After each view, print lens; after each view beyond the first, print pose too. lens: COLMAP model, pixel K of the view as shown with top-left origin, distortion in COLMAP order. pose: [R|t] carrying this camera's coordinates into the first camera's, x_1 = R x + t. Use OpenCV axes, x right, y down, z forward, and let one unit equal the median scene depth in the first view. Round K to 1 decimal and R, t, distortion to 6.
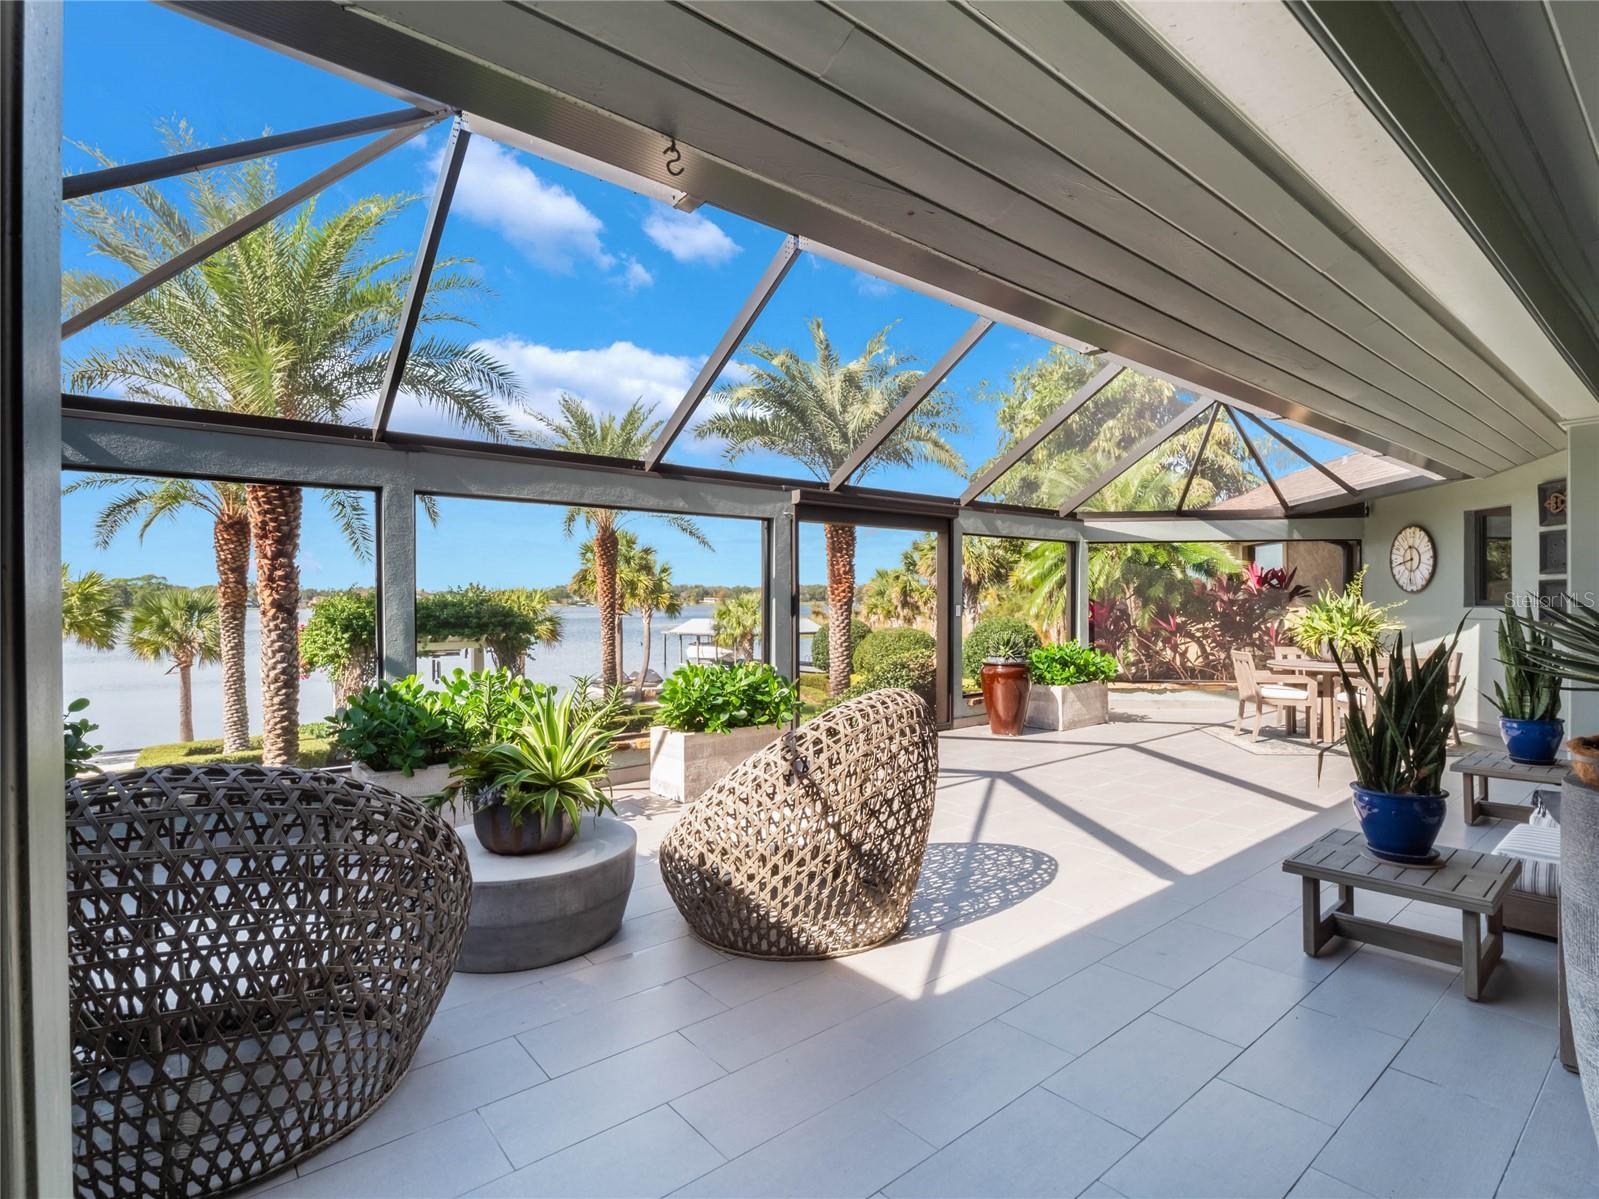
lens RADIAL K [[800.6, 0, 808.3], [0, 800.6, 602.9], [0, 0, 1]] dist [-0.003933, -0.011266]
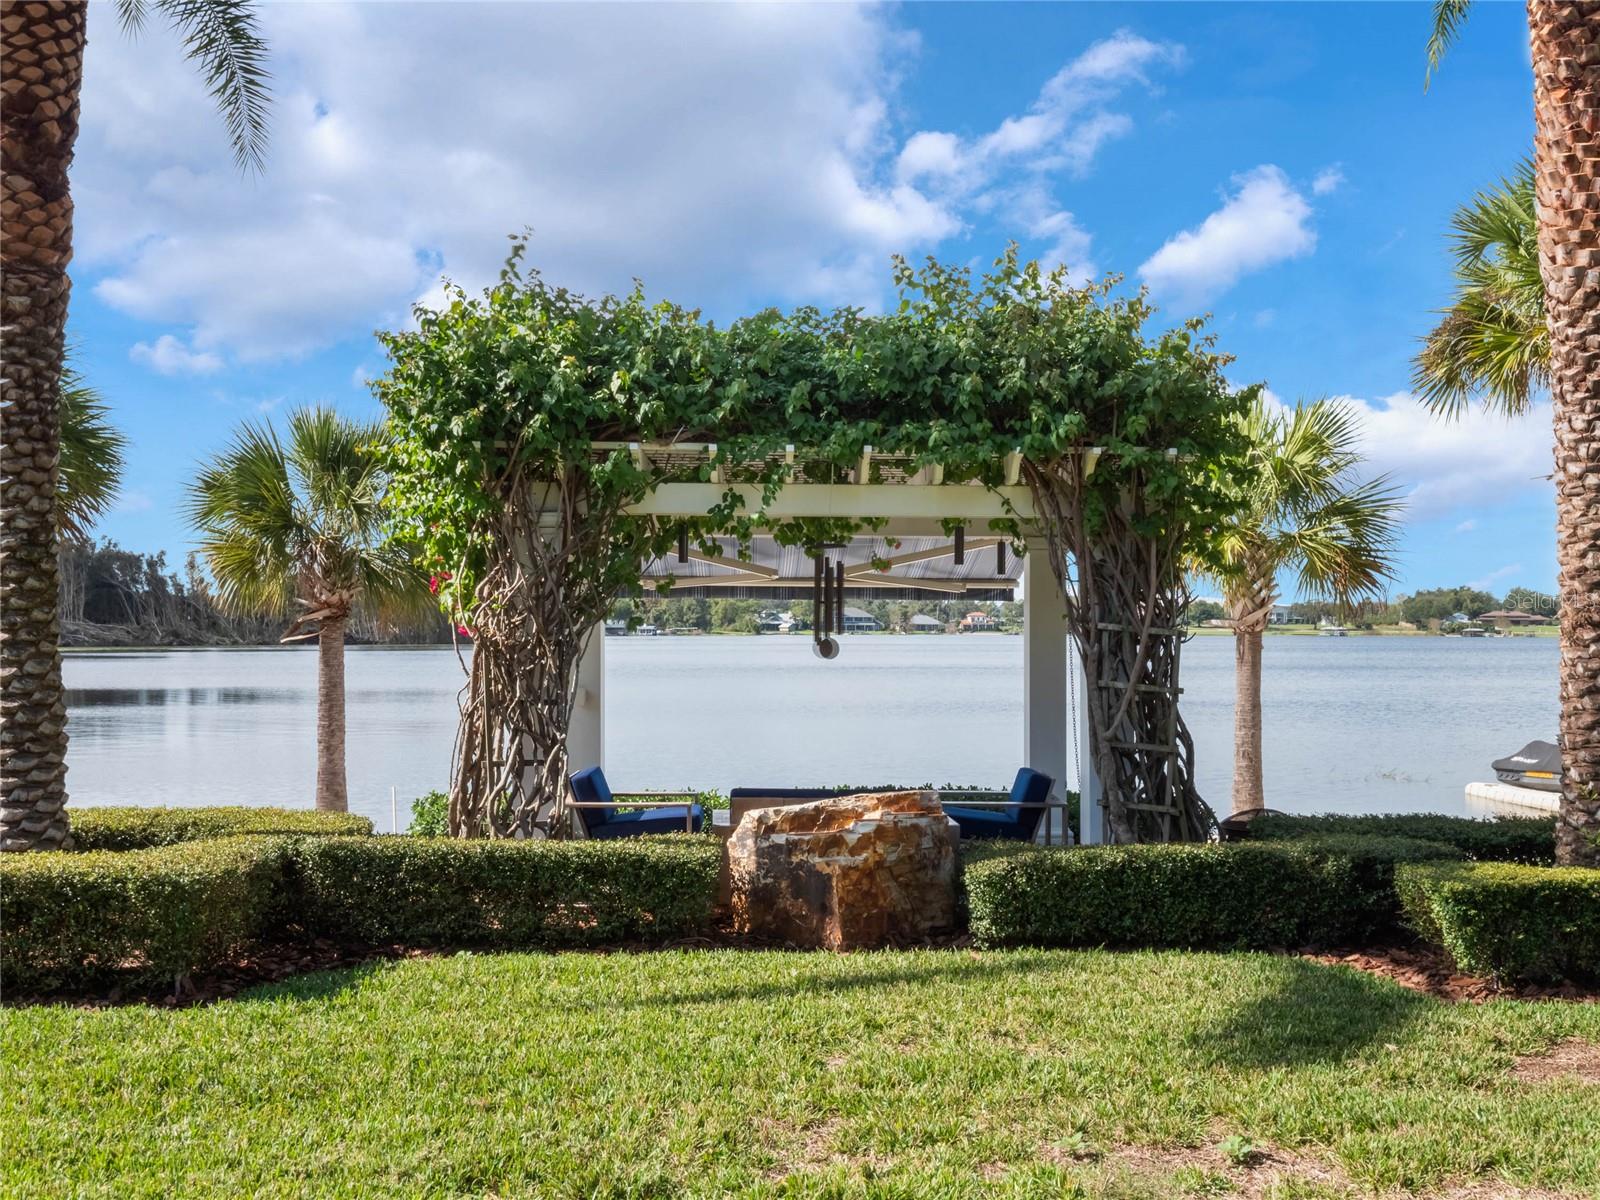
lens RADIAL K [[1669.8, 0, 800.0], [0, 1669.8, 600.0], [0, 0, 1]] dist [0.026403, -0.000130]
pose [[0.790566, -0.003898, -0.612364, -0.112470], [-0.007666, 0.999838, -0.016260, 0.063946], [0.612328, 0.017549, 0.790409, 0.411197]]
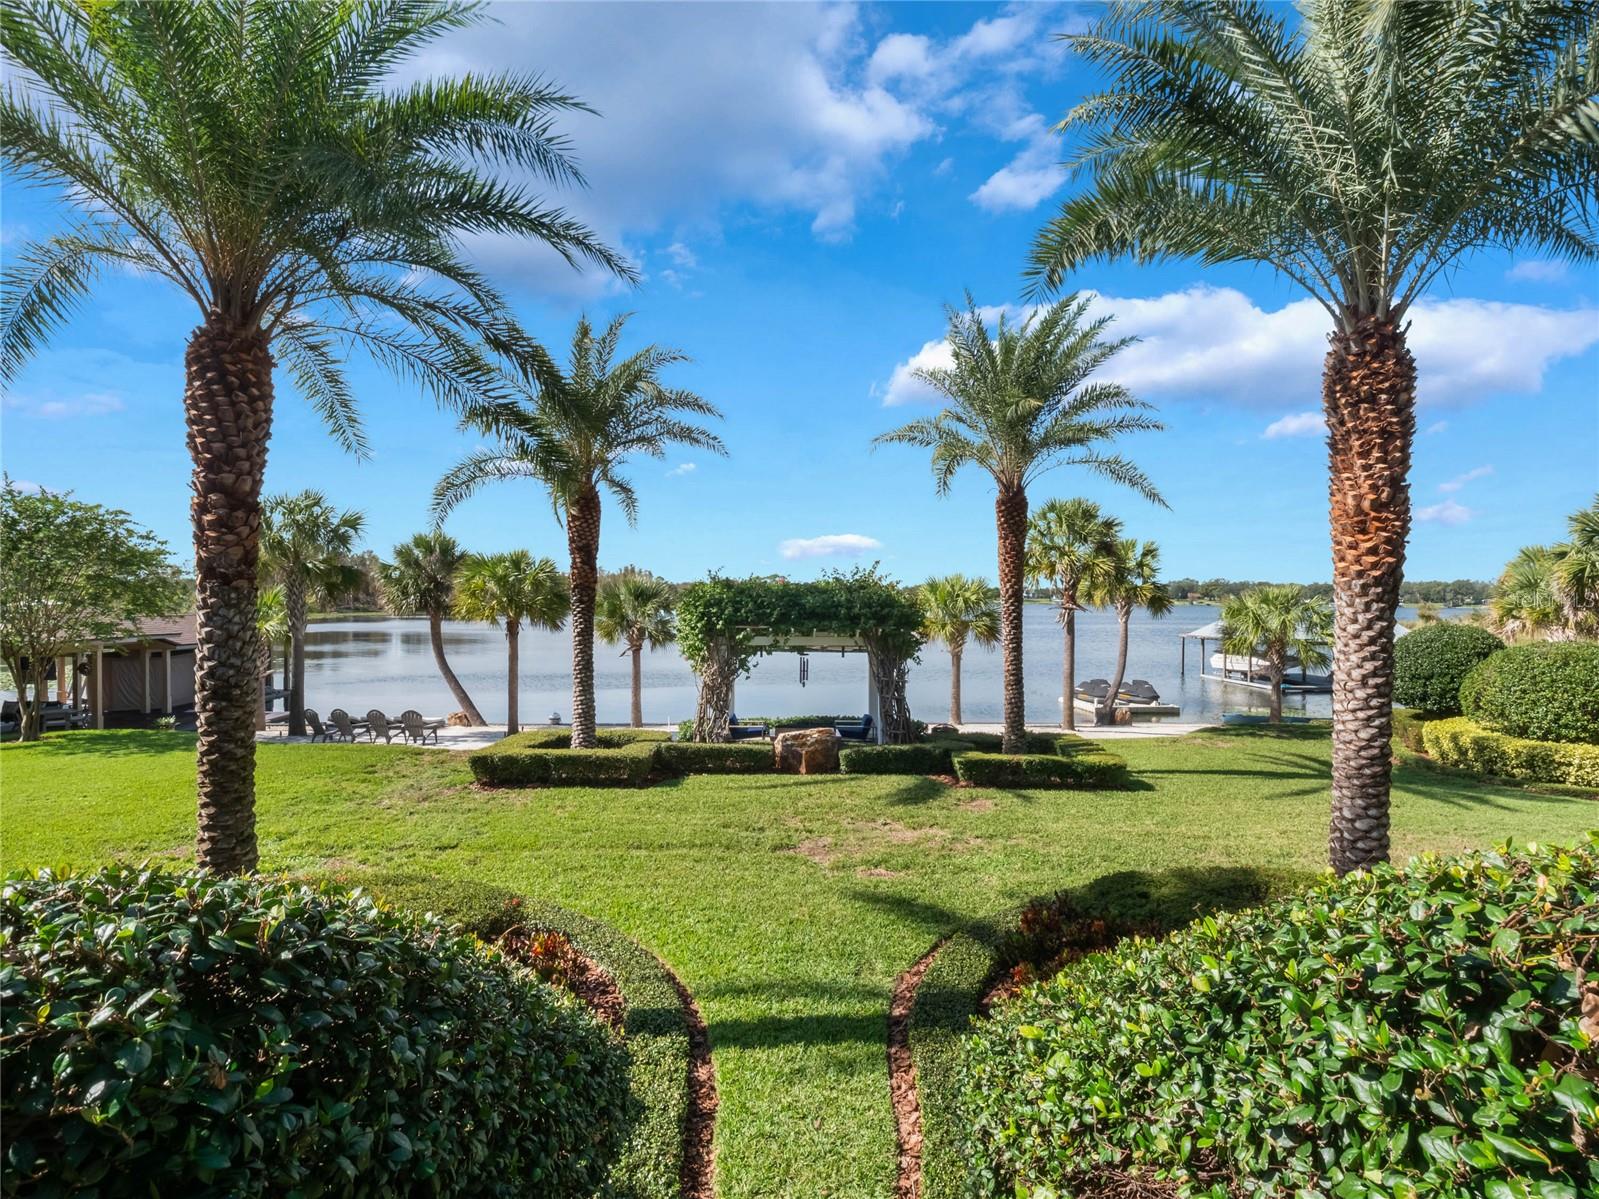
lens RADIAL K [[800.6, 0, 808.3], [0, 800.6, 602.9], [0, 0, 1]] dist [-0.003933, -0.011266]
pose [[0.792909, 0.015016, -0.609155, 0.029876], [-0.013260, 0.999885, 0.007387, 0.005877], [0.609196, 0.002220, 0.793017, 0.237405]]
